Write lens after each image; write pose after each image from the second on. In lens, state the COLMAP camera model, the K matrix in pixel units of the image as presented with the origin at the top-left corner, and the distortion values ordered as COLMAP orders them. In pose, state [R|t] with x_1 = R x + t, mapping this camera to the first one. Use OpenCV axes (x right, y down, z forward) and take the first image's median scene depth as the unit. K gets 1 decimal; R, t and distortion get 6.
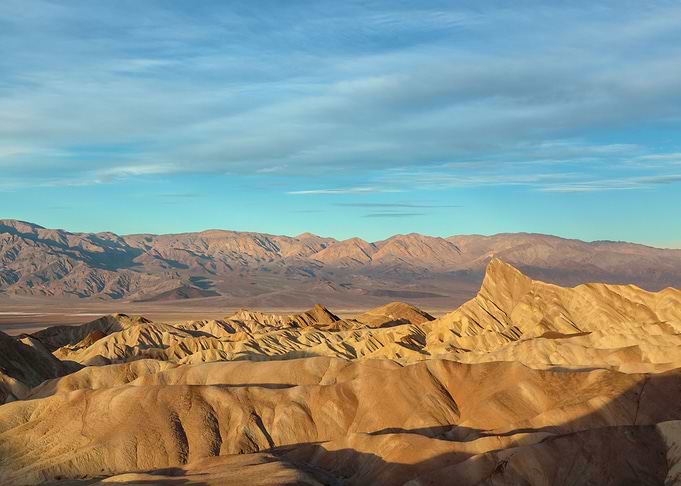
lens RADIAL K [[540.2, 0, 339.7], [0, 540.2, 242.3], [0, 0, 1]] dist [0.023165, -0.009586]
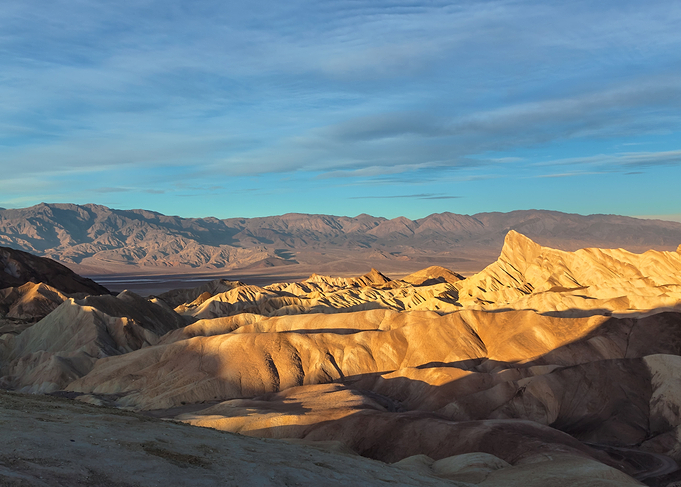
lens RADIAL K [[540.2, 0, 340.7], [0, 540.2, 244.0], [0, 0, 1]] dist [0.023165, -0.009586]
pose [[0.992101, -0.028094, -0.122256, 0.040685], [0.037264, 0.996608, 0.073375, -0.042513], [0.119780, -0.077351, 0.989783, -0.281700]]
